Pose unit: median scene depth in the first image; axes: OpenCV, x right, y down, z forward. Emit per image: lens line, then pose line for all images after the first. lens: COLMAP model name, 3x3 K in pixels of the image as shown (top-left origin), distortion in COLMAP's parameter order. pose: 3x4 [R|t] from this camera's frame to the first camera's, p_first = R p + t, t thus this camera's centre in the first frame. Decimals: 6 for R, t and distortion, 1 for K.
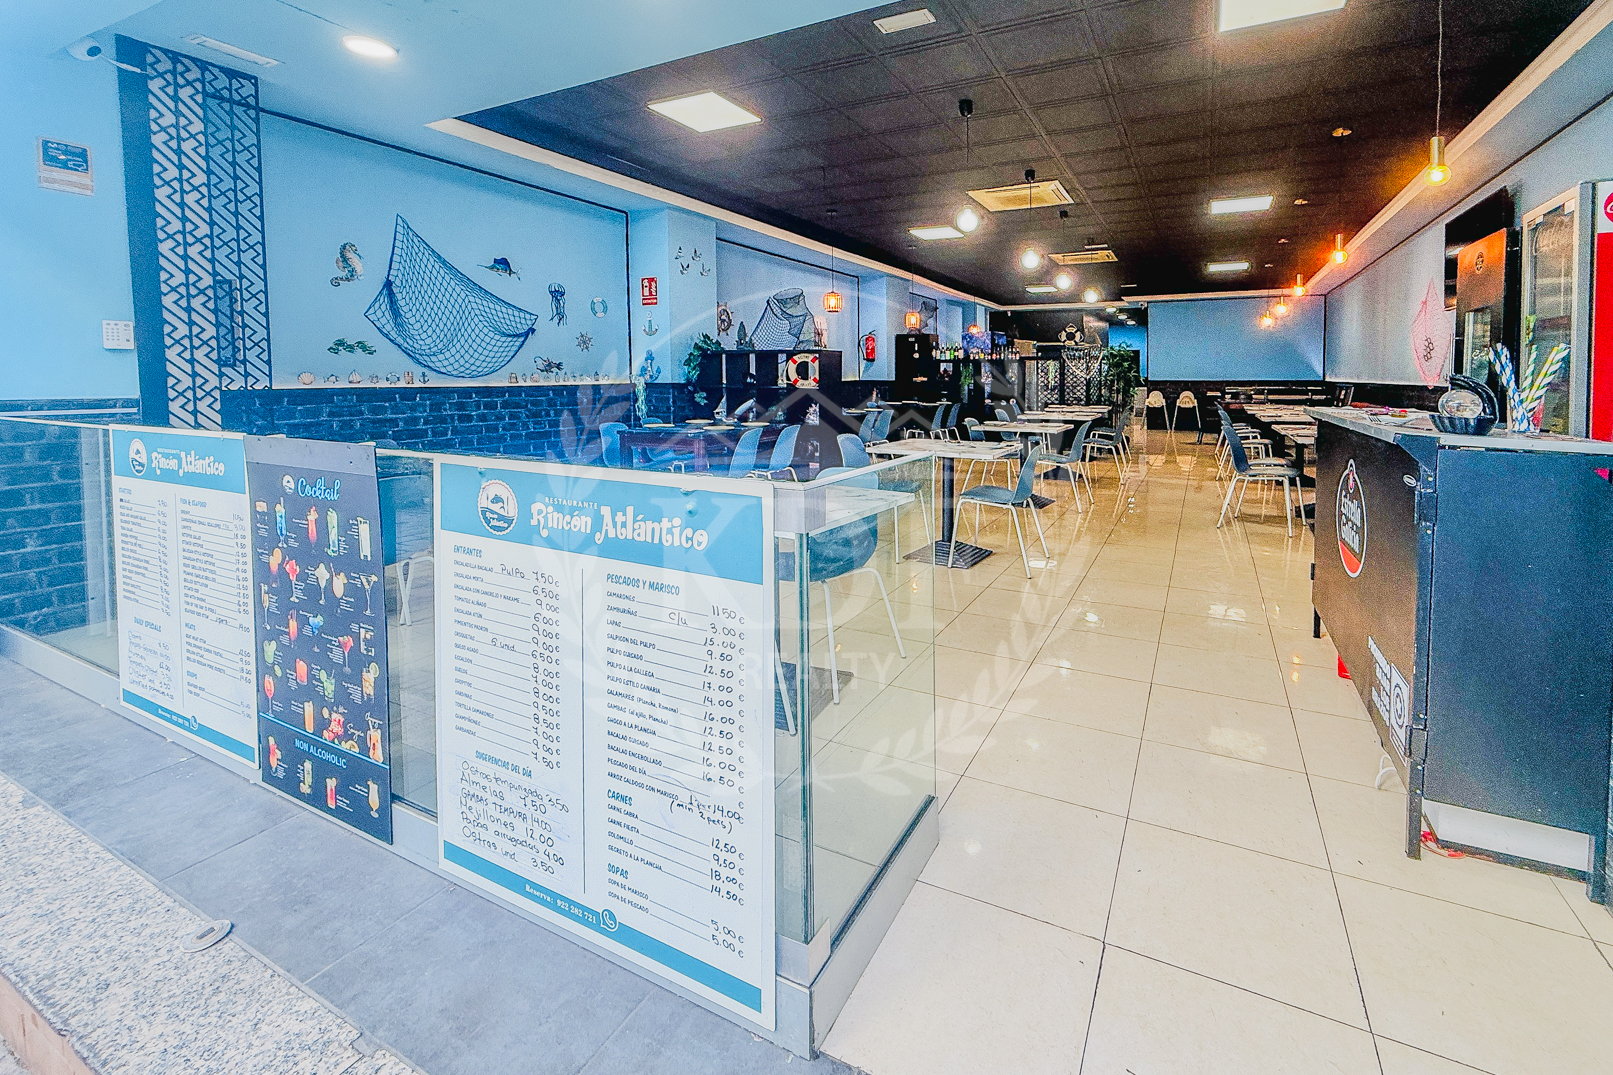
lens RADIAL K [[658.2, 0, 855.8], [0, 658.2, 419.7], [0, 0, 1]] dist [0.024324, -0.000201]
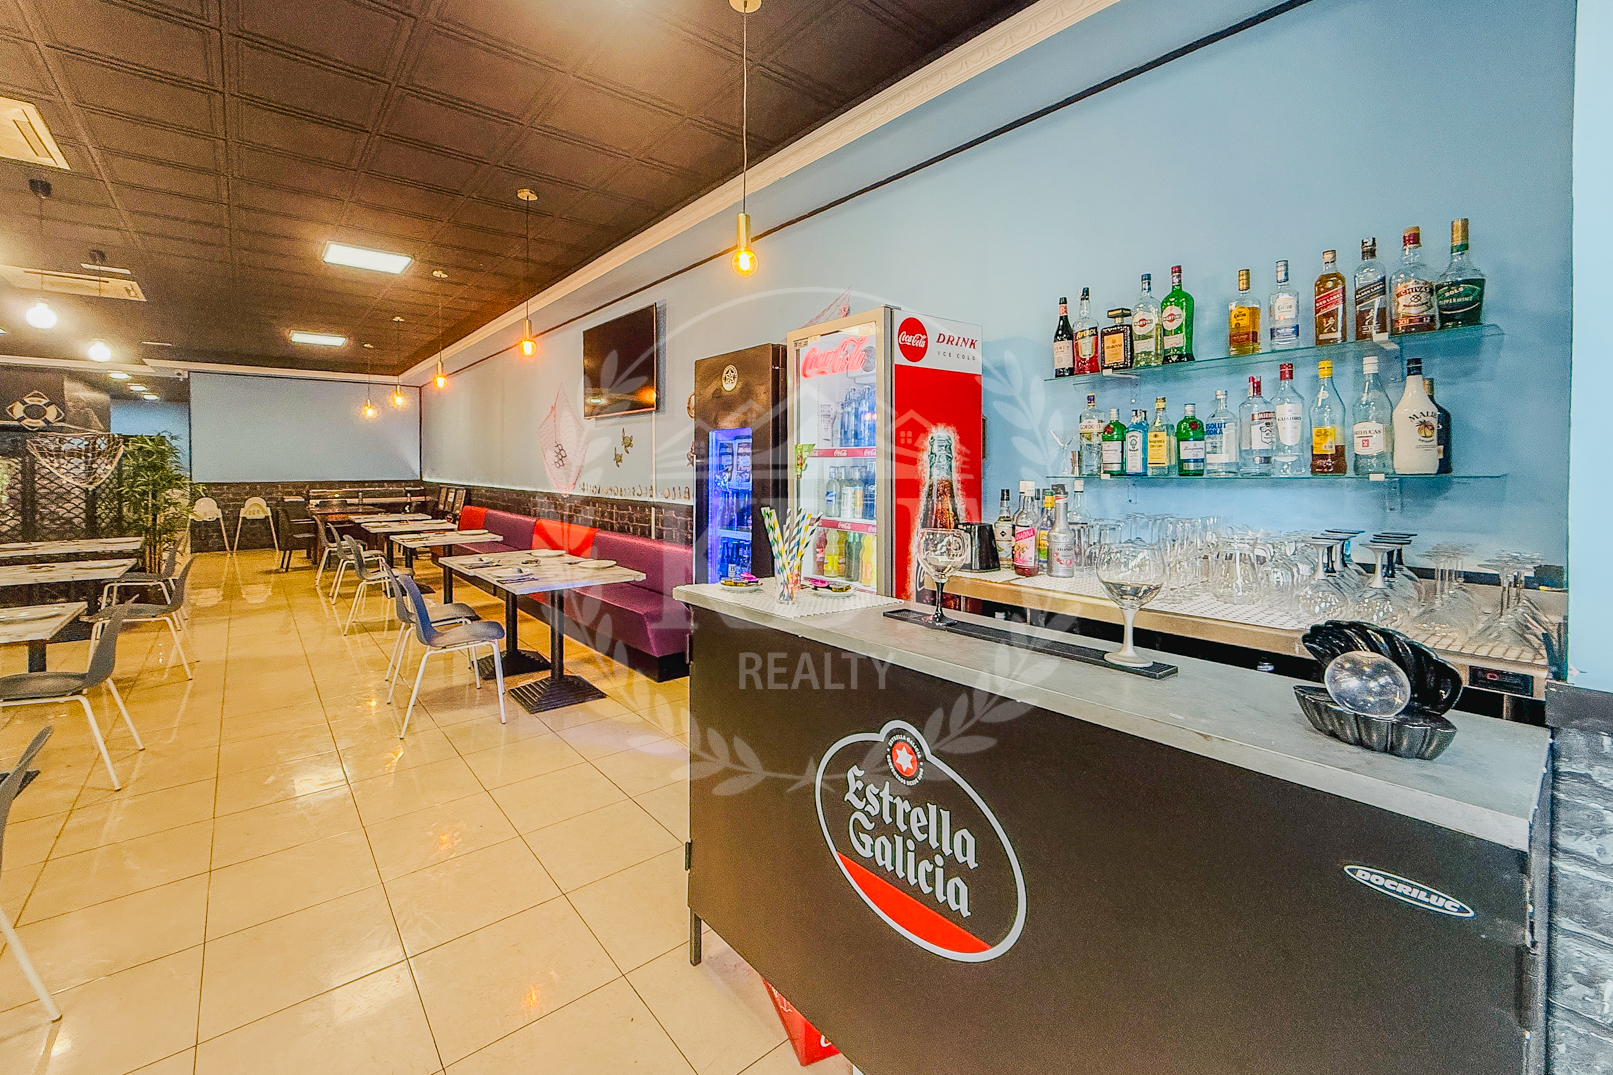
lens RADIAL K [[695.9, 0, 809.2], [0, 695.9, 470.9], [0, 0, 1]] dist [-0.018228, -0.000314]
pose [[0.385786, -0.009939, 0.922535, 0.045958], [0.063254, 0.997874, -0.015701, -0.034322], [-0.920417, 0.064411, 0.385594, 0.213859]]
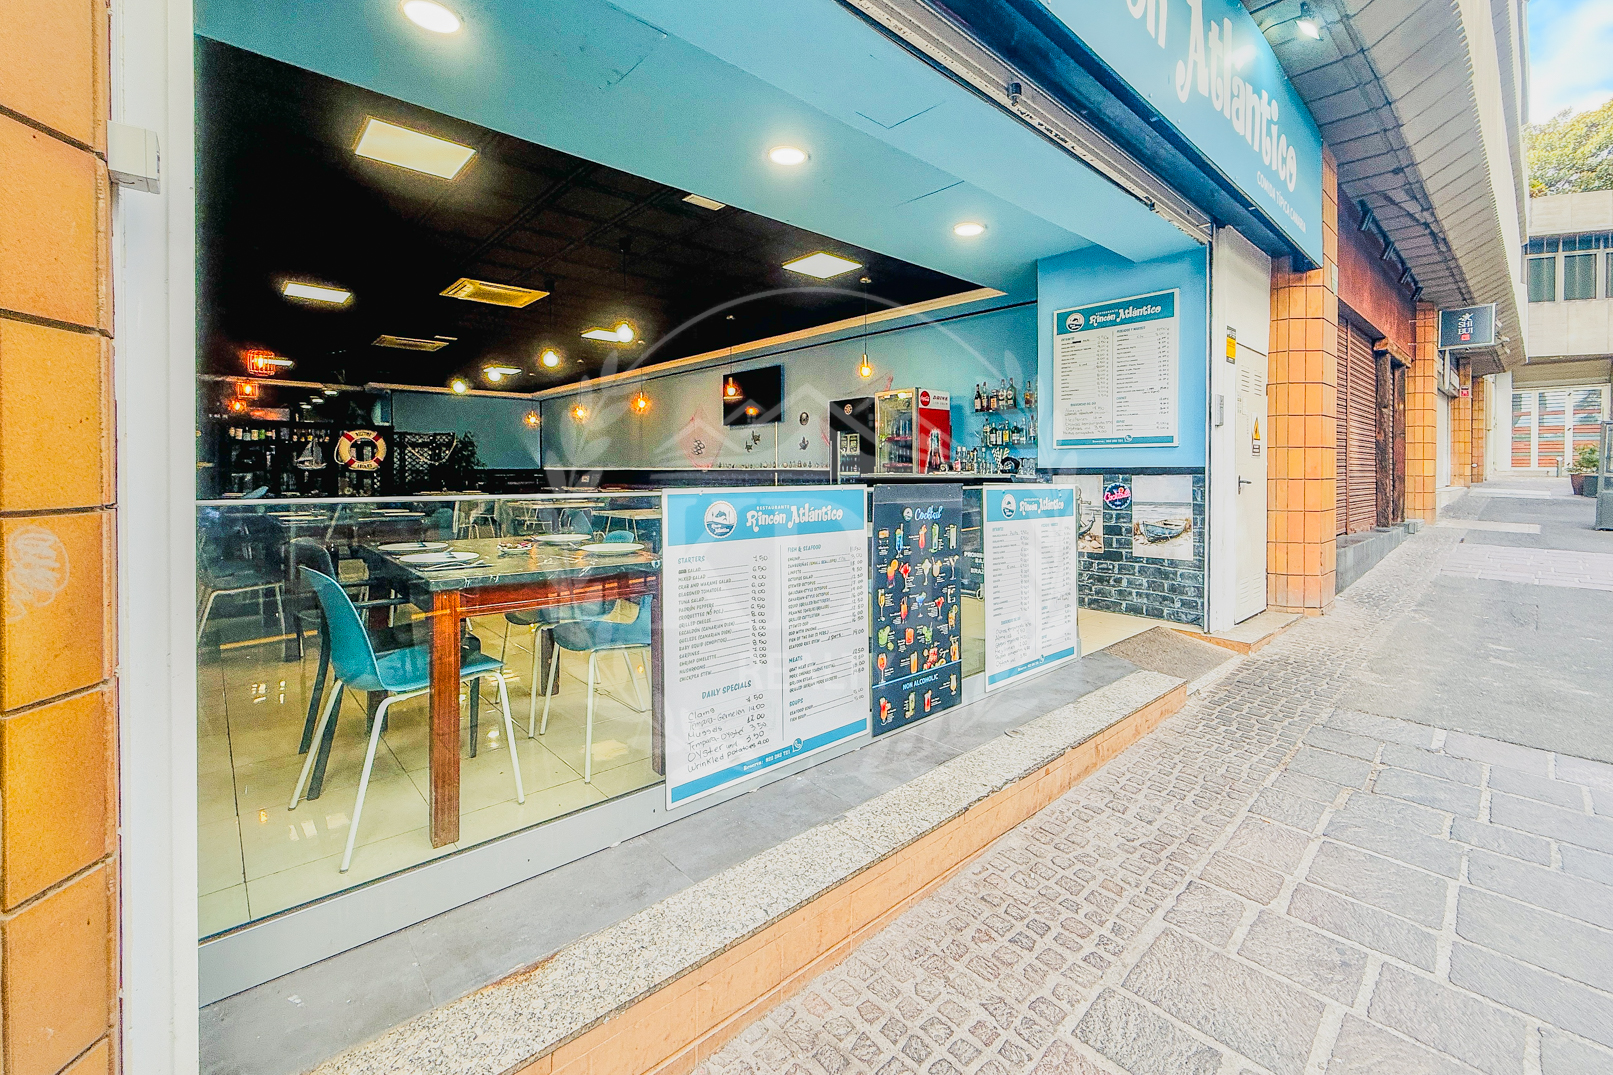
lens RADIAL K [[695.9, 0, 809.2], [0, 695.9, 470.9], [0, 0, 1]] dist [-0.018228, -0.000314]
pose [[0.361971, -0.001706, 0.932188, -0.473001], [0.060626, 0.997924, -0.021715, 0.003280], [-0.930216, 0.064375, 0.361323, 0.120649]]
